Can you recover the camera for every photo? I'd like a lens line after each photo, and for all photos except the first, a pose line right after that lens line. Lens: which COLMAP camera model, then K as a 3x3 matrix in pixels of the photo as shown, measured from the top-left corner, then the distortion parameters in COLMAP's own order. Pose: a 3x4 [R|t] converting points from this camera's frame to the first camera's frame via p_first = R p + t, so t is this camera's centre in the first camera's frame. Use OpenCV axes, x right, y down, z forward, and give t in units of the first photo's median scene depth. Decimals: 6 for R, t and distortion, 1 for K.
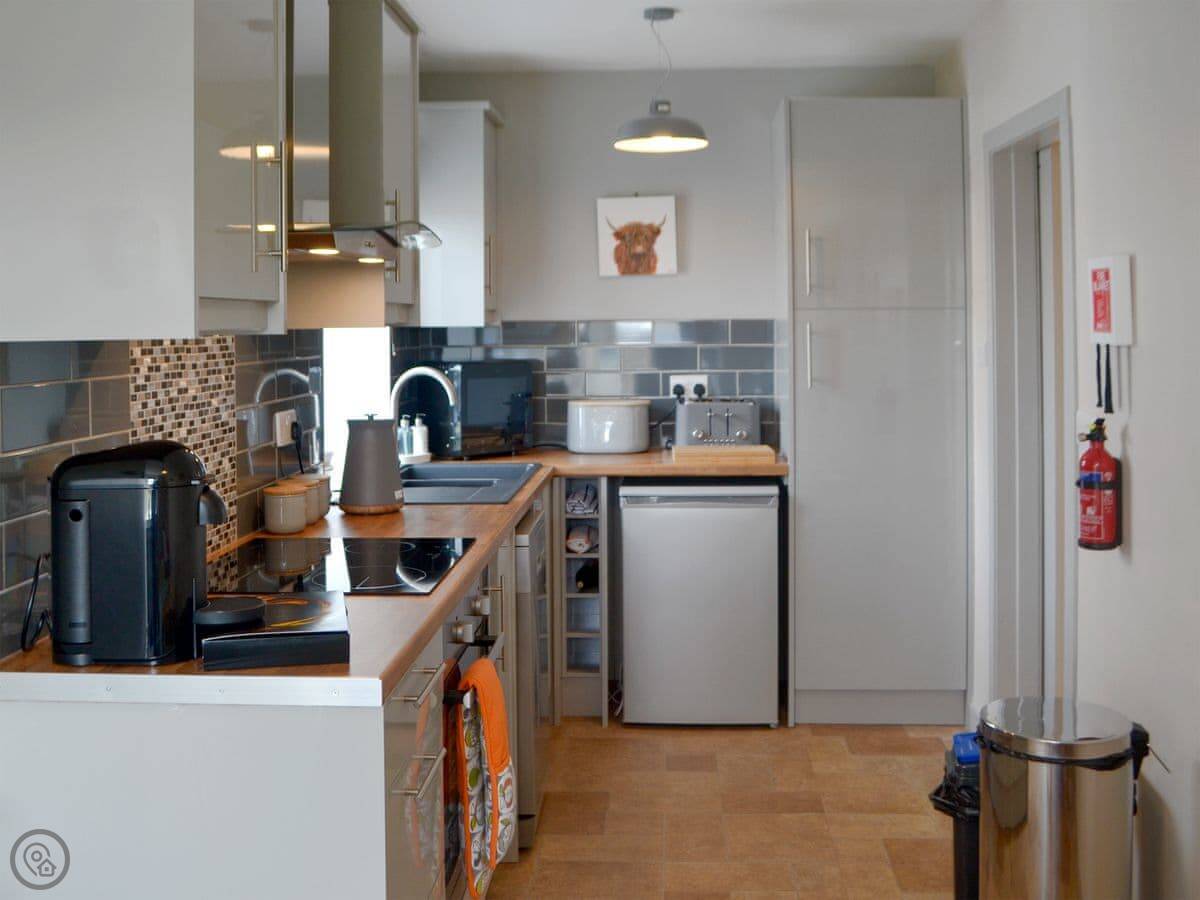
lens RADIAL K [[1179.0, 0, 600.0], [0, 1179.0, 450.0], [0, 0, 1]] dist [-0.017317, -0.007433]
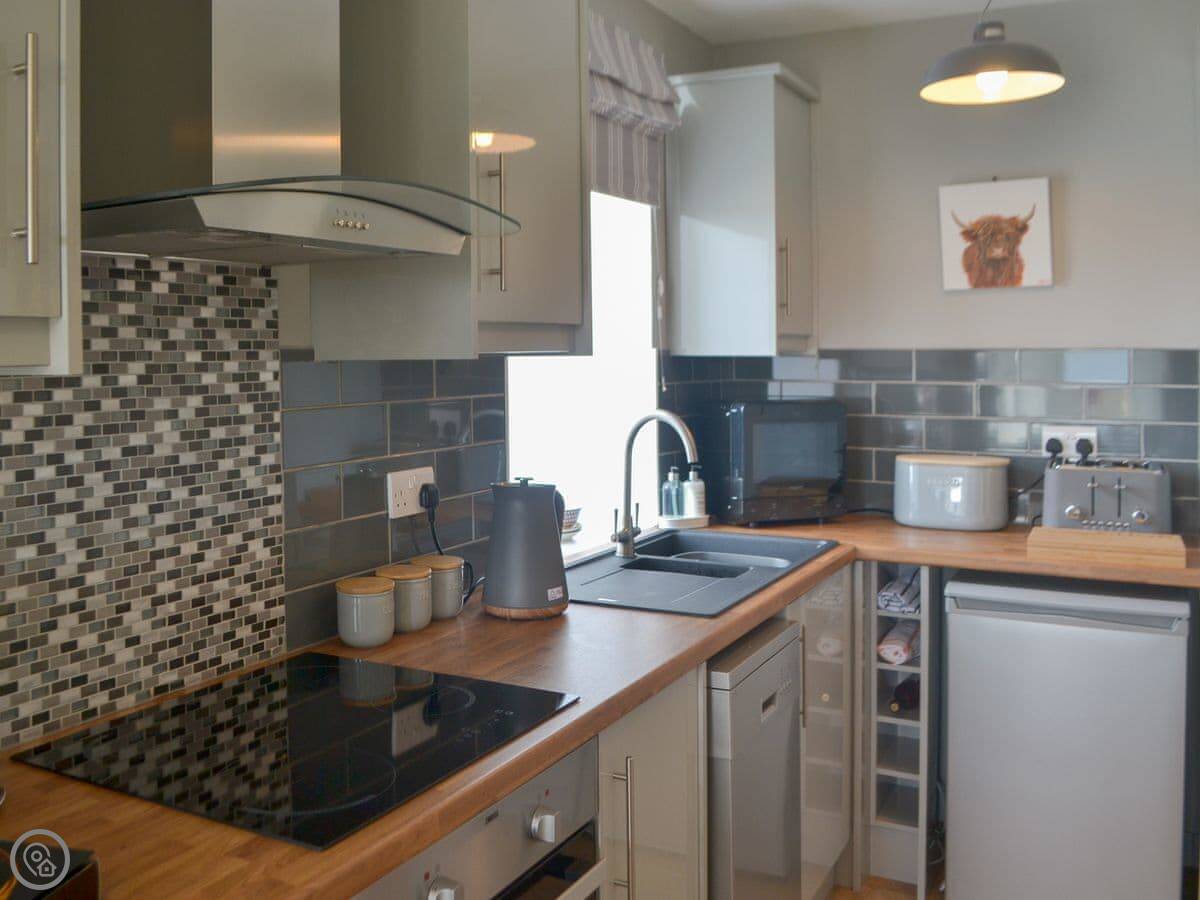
lens RADIAL K [[1093.7, 0, 600.3], [0, 1093.7, 414.4], [0, 0, 1]] dist [-0.060459, -0.005022]
pose [[0.913243, 0.028135, -0.406443, 0.085776], [-0.047288, 0.998190, -0.037156, -0.034433], [0.404662, 0.053152, 0.912920, 0.299602]]
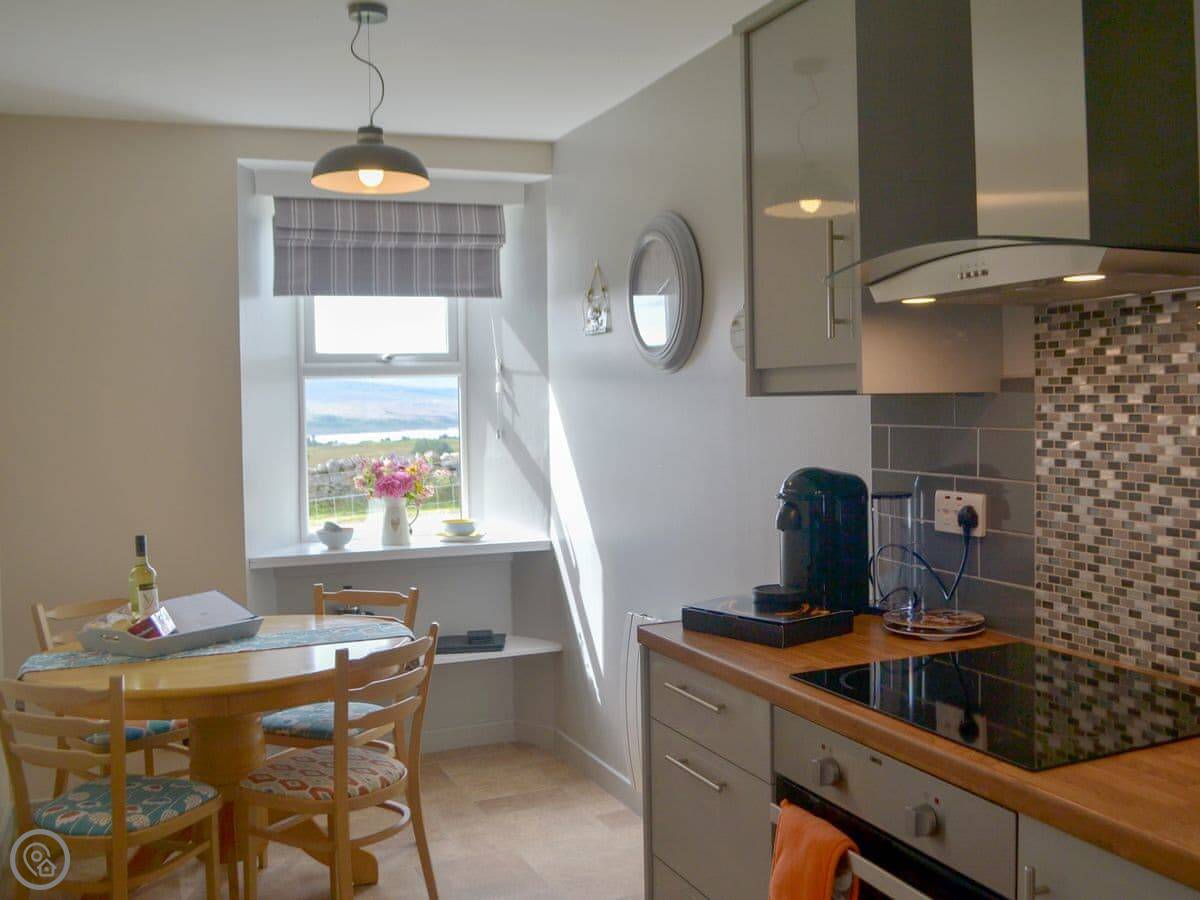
lens RADIAL K [[1179.0, 0, 600.0], [0, 1179.0, 450.0], [0, 0, 1]] dist [-0.017317, -0.007433]
pose [[-0.893203, 0.070441, -0.444103, 0.199170], [-0.000639, 0.987453, 0.157910, -0.105510], [0.449654, 0.141330, -0.881951, 0.883699]]
